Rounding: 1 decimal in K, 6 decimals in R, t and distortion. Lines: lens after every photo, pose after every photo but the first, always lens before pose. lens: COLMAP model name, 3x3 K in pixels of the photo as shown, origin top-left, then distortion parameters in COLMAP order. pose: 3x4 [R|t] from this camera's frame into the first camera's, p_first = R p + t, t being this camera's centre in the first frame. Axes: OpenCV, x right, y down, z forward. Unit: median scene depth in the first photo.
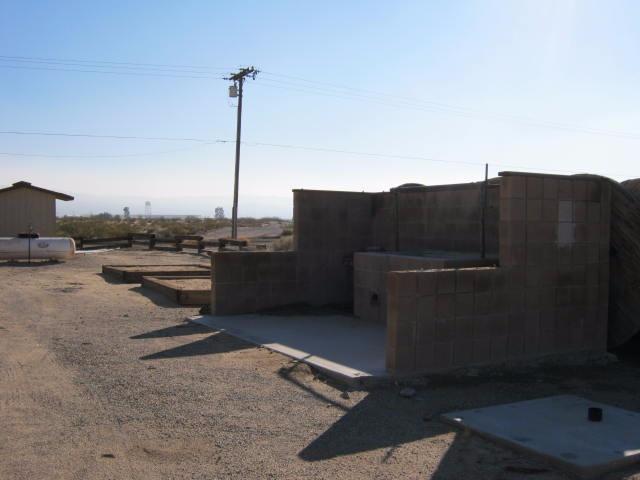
lens RADIAL K [[717.1, 0, 317.4], [0, 717.1, 239.0], [0, 0, 1]] dist [-0.089089, 0.000000]
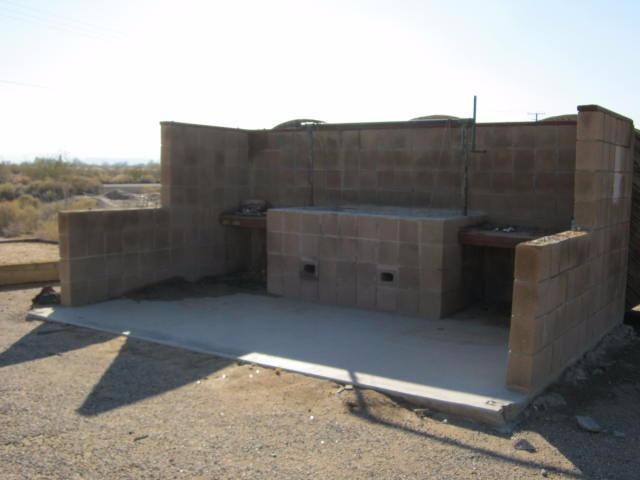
lens RADIAL K [[717.1, 0, 321.9], [0, 717.1, 239.6], [0, 0, 1]] dist [-0.089089, 0.000000]
pose [[0.893773, -0.035649, 0.447100, -0.292785], [0.000562, 0.996925, 0.078365, -0.009869], [-0.448519, -0.069789, 0.891045, 0.393080]]
